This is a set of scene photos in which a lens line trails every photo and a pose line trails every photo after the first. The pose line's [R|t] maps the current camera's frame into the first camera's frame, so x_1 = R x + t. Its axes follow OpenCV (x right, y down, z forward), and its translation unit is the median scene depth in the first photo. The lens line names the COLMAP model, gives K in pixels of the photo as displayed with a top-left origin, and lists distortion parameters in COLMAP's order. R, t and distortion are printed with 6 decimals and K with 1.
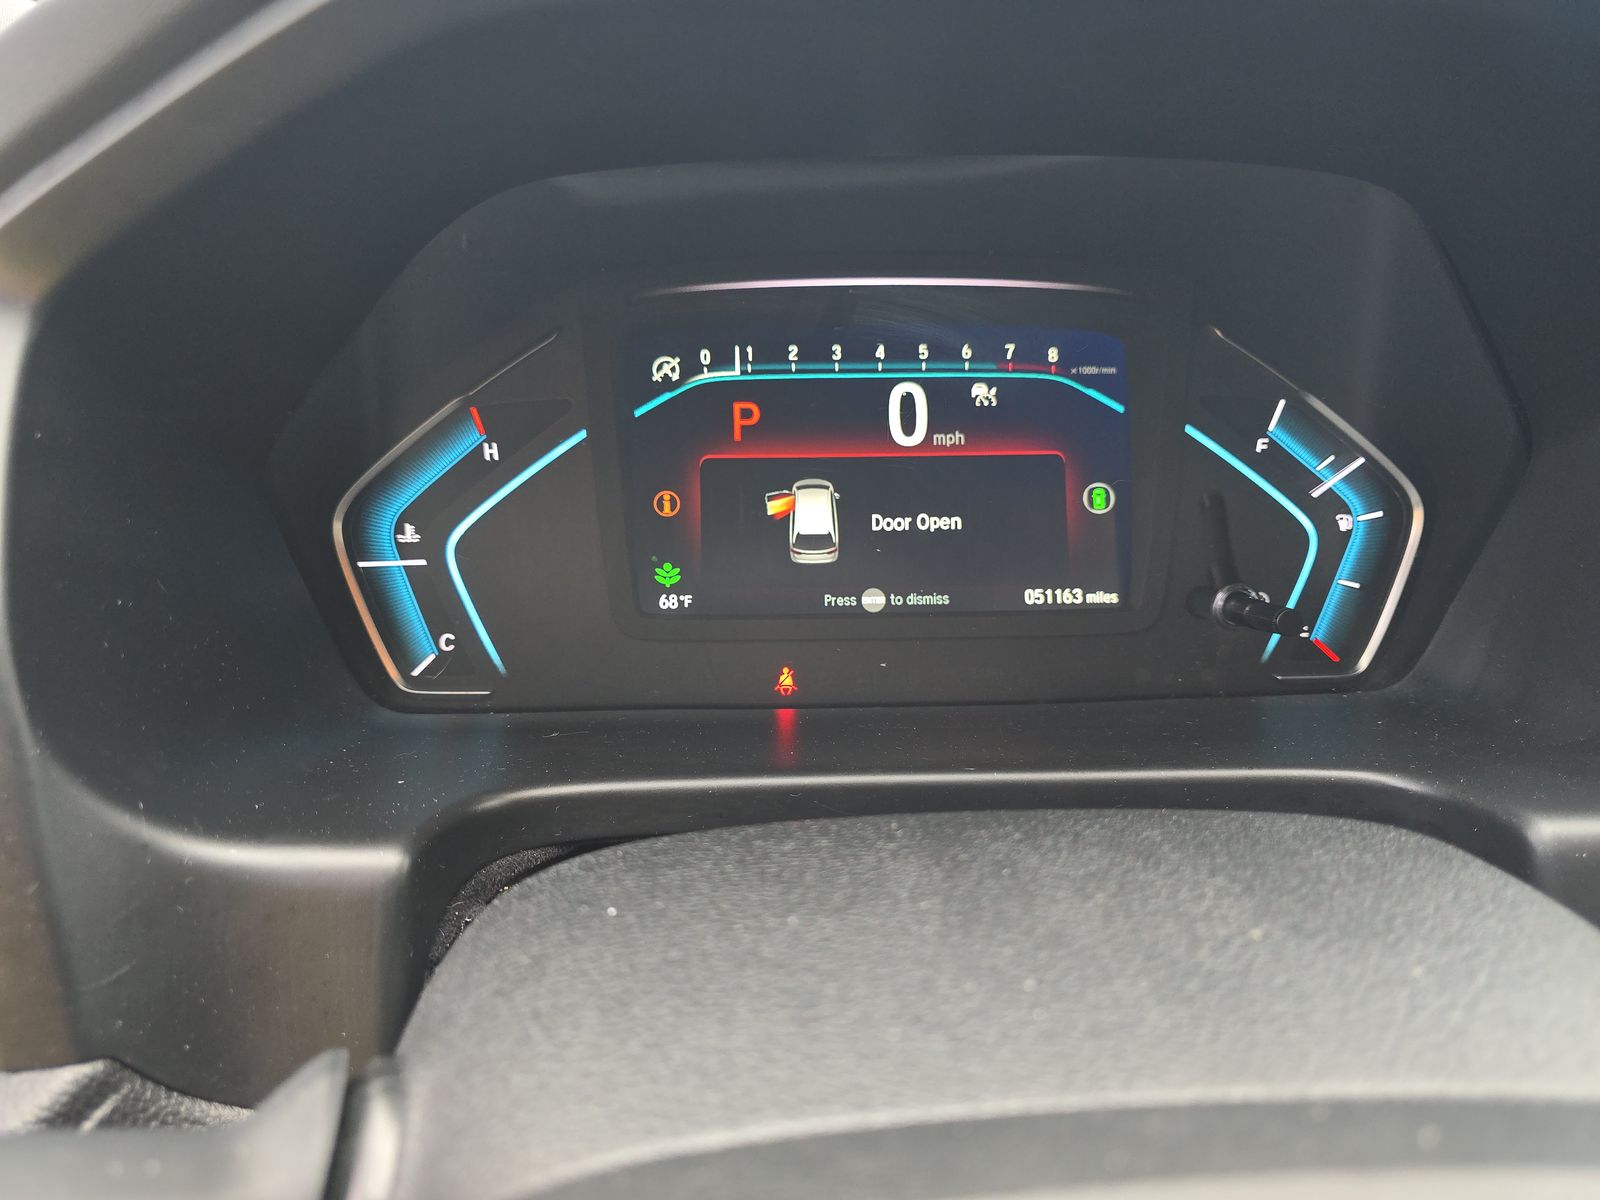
lens RADIAL K [[1118.3, 0, 794.1], [0, 1118.3, 598.5], [0, 0, 1]] dist [0.034768, -0.046931]
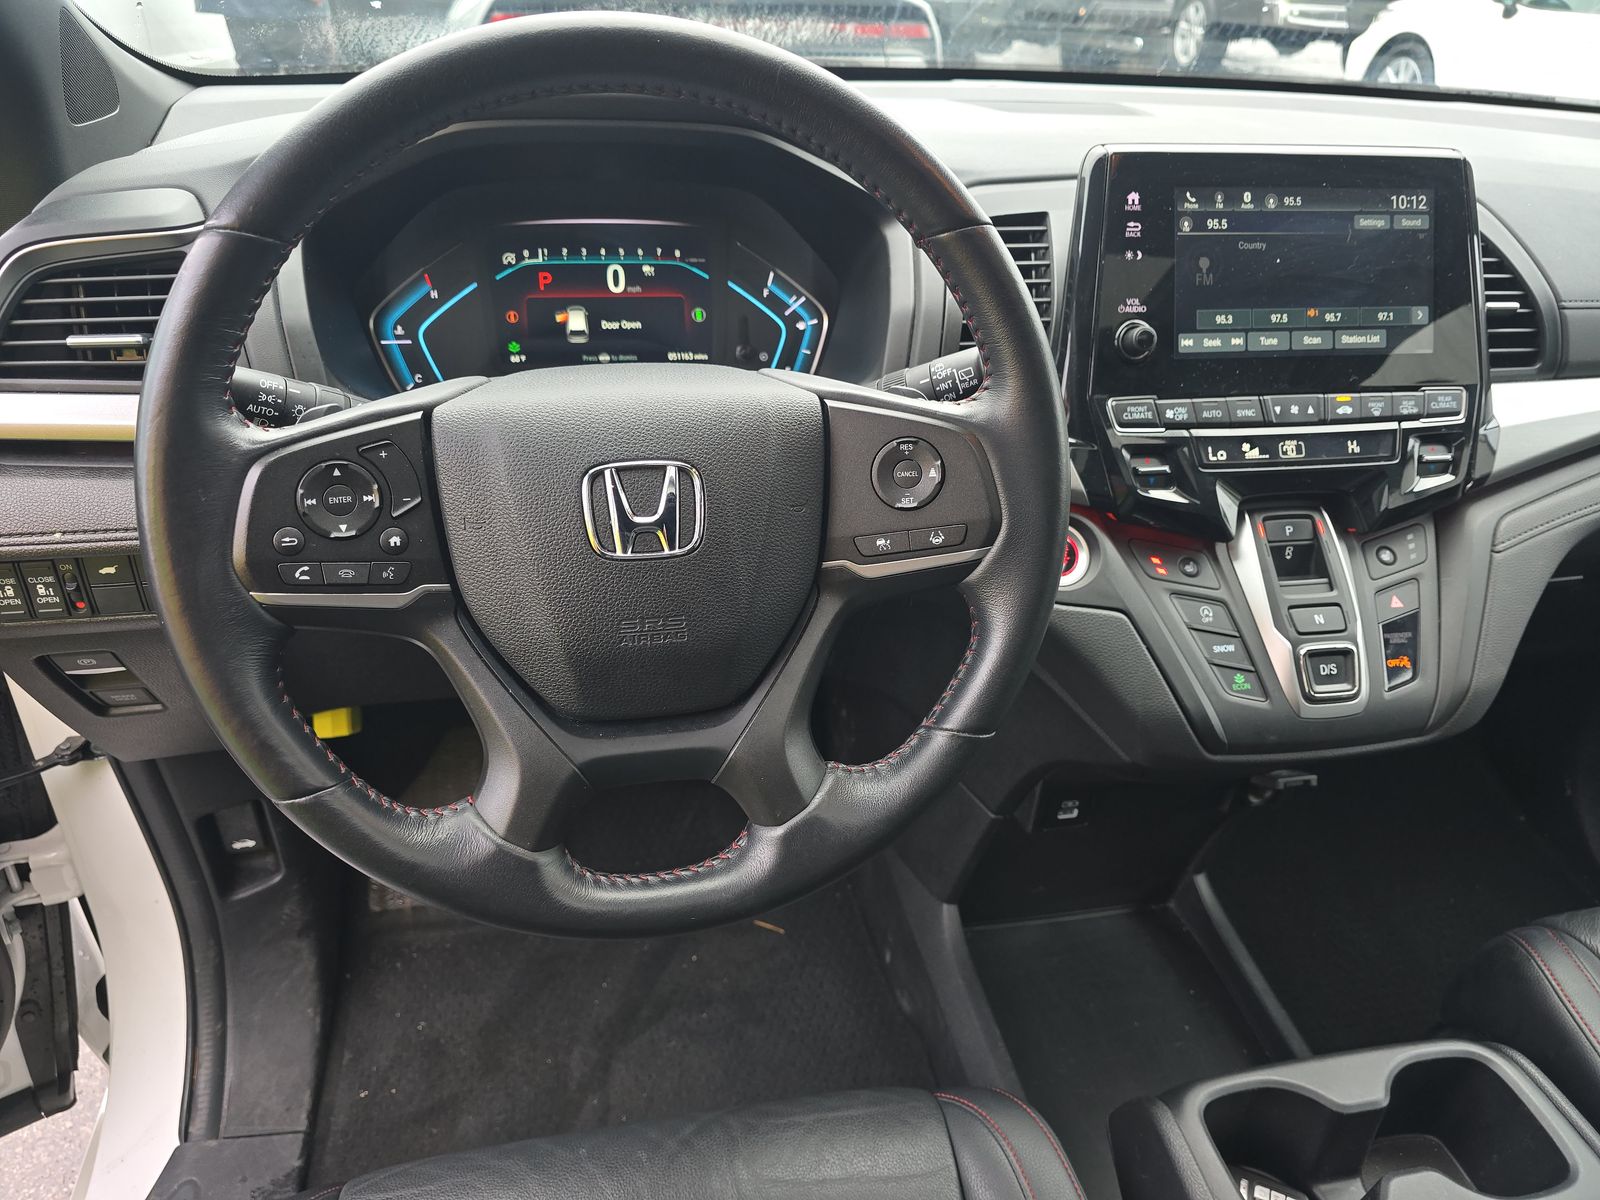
lens RADIAL K [[1118.3, 0, 794.1], [0, 1118.3, 598.5], [0, 0, 1]] dist [0.034768, -0.046931]
pose [[0.989290, -0.042243, 0.139719, 0.114939], [0.035846, 0.998204, 0.047990, 0.407096], [-0.141495, -0.042468, 0.989028, -1.413477]]
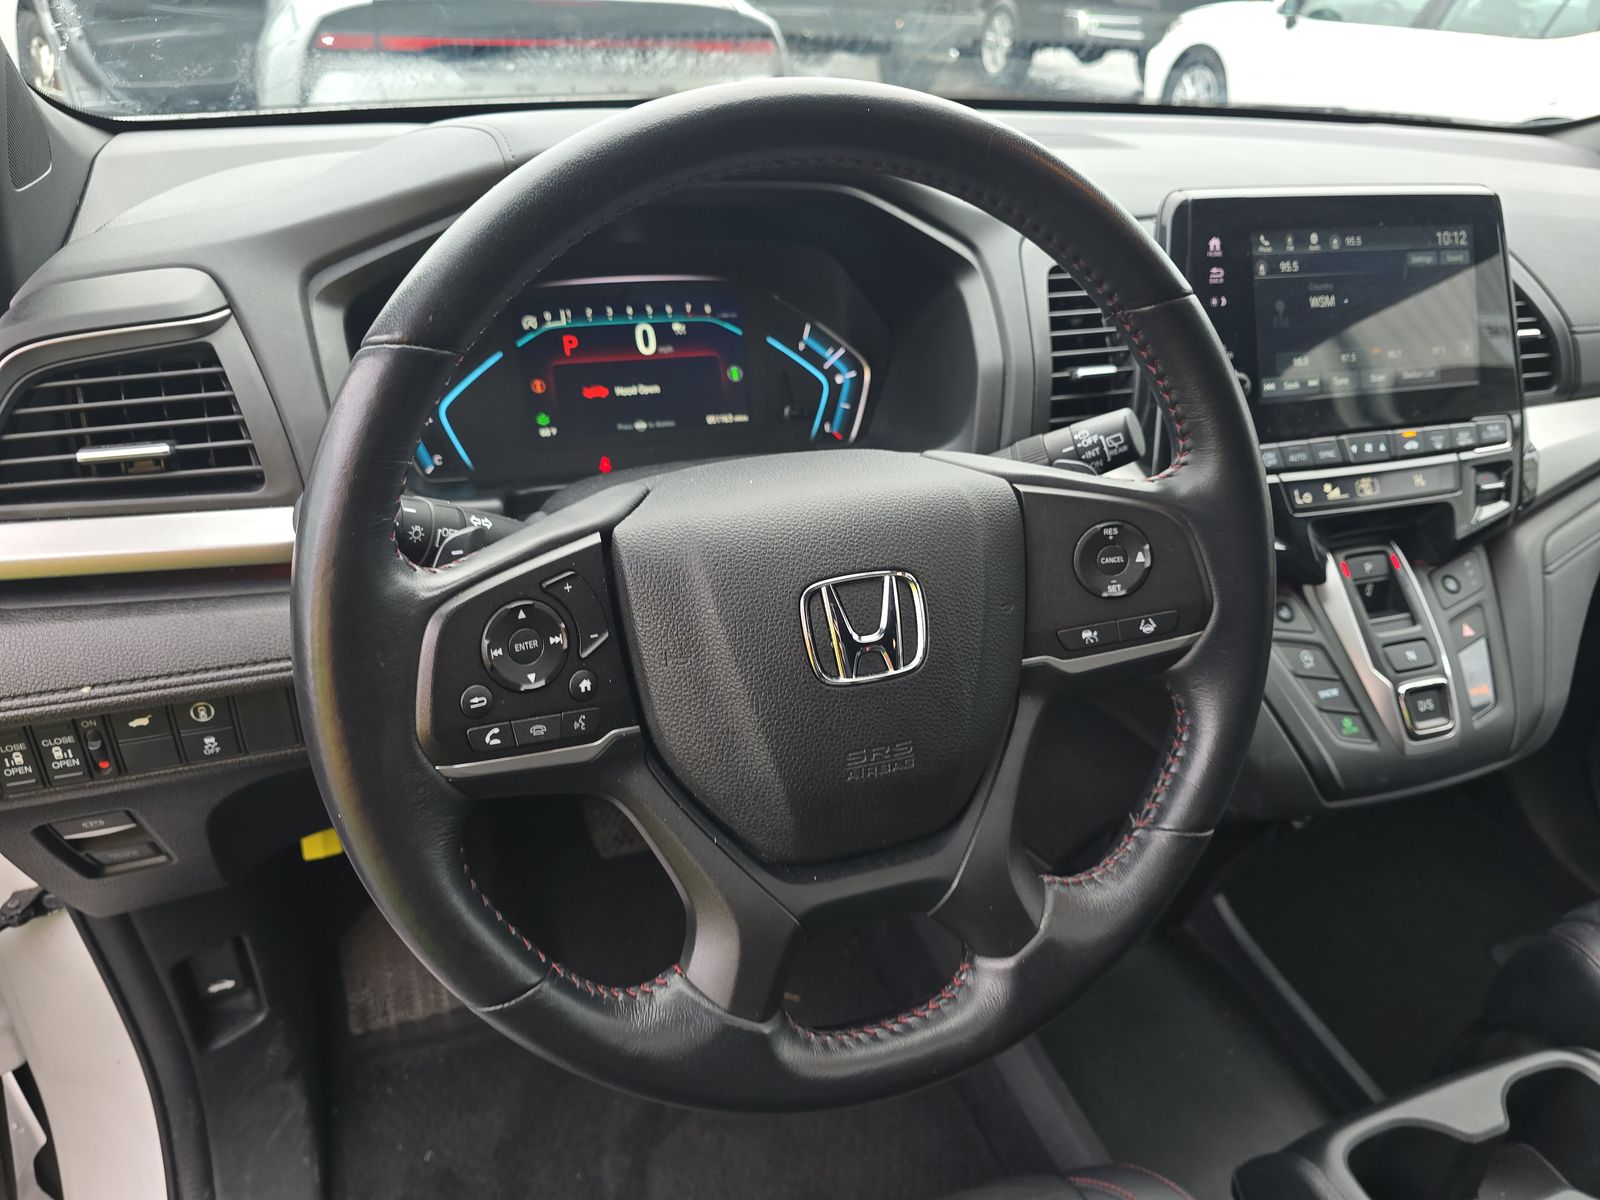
lens RADIAL K [[1118.3, 0, 794.1], [0, 1118.3, 598.5], [0, 0, 1]] dist [0.034768, -0.046931]
pose [[0.953175, -0.113214, 0.280427, -0.290664], [0.102916, 0.993370, 0.051230, 0.253616], [-0.284368, -0.019970, 0.958507, -1.174990]]
